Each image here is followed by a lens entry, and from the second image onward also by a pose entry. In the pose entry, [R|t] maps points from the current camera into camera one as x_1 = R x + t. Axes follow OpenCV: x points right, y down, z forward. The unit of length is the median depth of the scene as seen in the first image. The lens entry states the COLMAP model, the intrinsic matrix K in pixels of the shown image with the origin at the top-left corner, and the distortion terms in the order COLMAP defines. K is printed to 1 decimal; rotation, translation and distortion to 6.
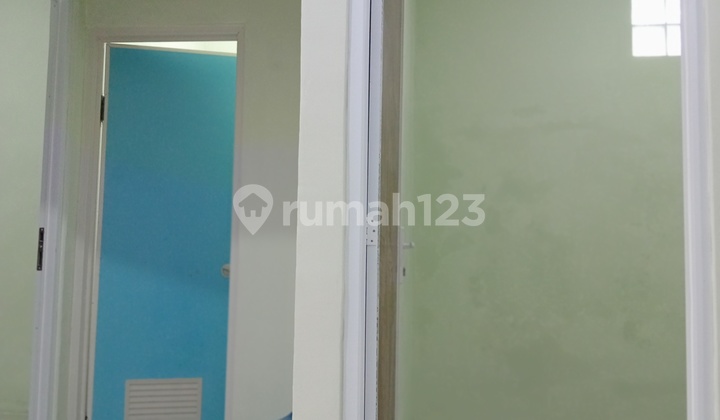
lens RADIAL K [[769.6, 0, 360.0], [0, 769.6, 210.0], [0, 0, 1]] dist [0.016515, 0.003598]
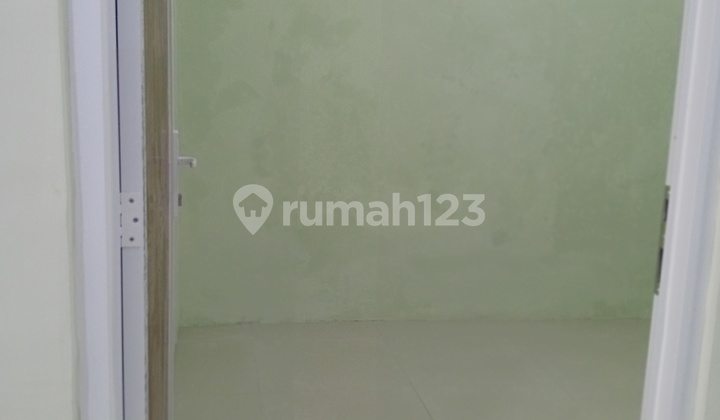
lens RADIAL K [[769.6, 0, 360.0], [0, 769.6, 210.0], [0, 0, 1]] dist [0.016515, 0.003598]
pose [[0.951321, -0.030585, 0.306682, 0.002227], [-0.051219, 0.965539, 0.255171, -0.085942], [-0.303917, -0.258457, 0.916970, 0.352179]]
